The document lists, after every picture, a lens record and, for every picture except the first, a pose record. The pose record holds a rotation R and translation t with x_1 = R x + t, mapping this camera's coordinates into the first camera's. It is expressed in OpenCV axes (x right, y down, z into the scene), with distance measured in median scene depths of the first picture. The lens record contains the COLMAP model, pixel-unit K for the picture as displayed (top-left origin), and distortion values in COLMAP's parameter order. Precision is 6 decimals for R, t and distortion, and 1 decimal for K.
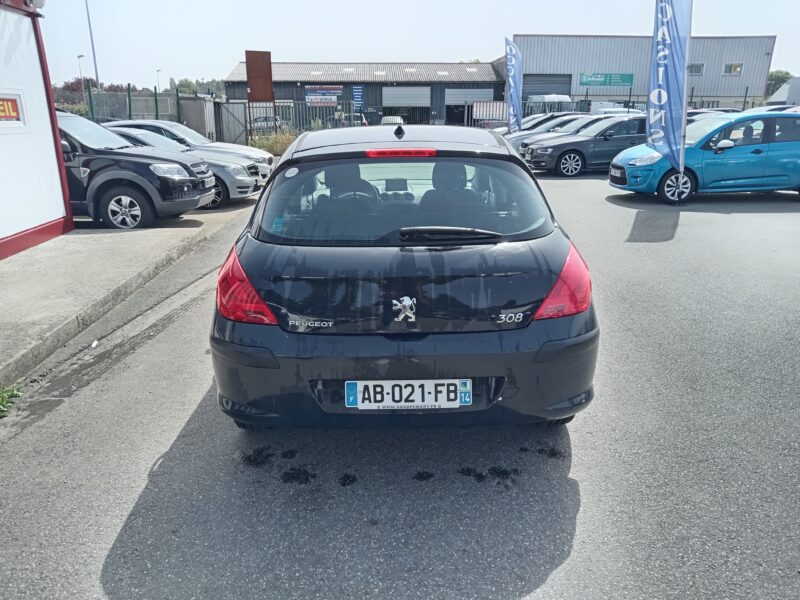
lens RADIAL K [[599.2, 0, 393.0], [0, 599.2, 298.9], [0, 0, 1]] dist [-0.013639, -0.004934]
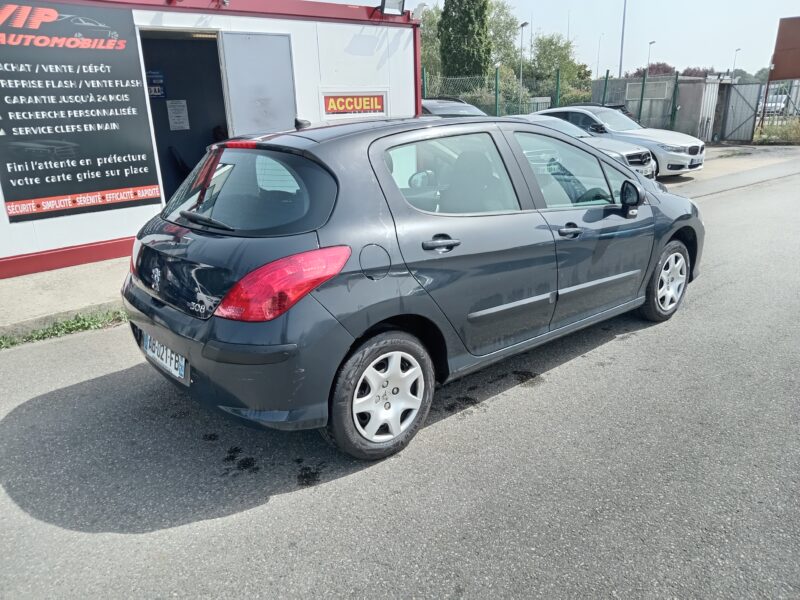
lens RADIAL K [[600.9, 0, 400.0], [0, 600.9, 300.0], [0, 0, 1]] dist [-0.072729, 0.088492]
pose [[0.635719, 0.213641, -0.741767, 0.263030], [-0.192691, 0.974437, 0.115511, -0.037868], [0.747483, 0.069500, 0.660635, 0.127901]]
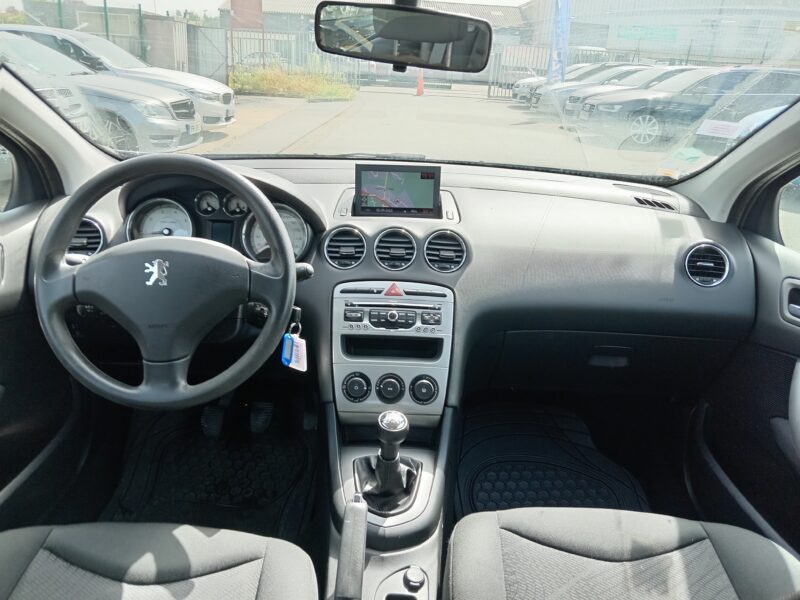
lens RADIAL K [[599.2, 0, 393.0], [0, 599.2, 298.9], [0, 0, 1]] dist [-0.013639, -0.004934]
pose [[0.998189, 0.060101, 0.002590, 0.002461], [-0.060122, 0.995225, 0.076899, -0.074911], [0.002044, -0.076915, 0.997036, 0.340209]]
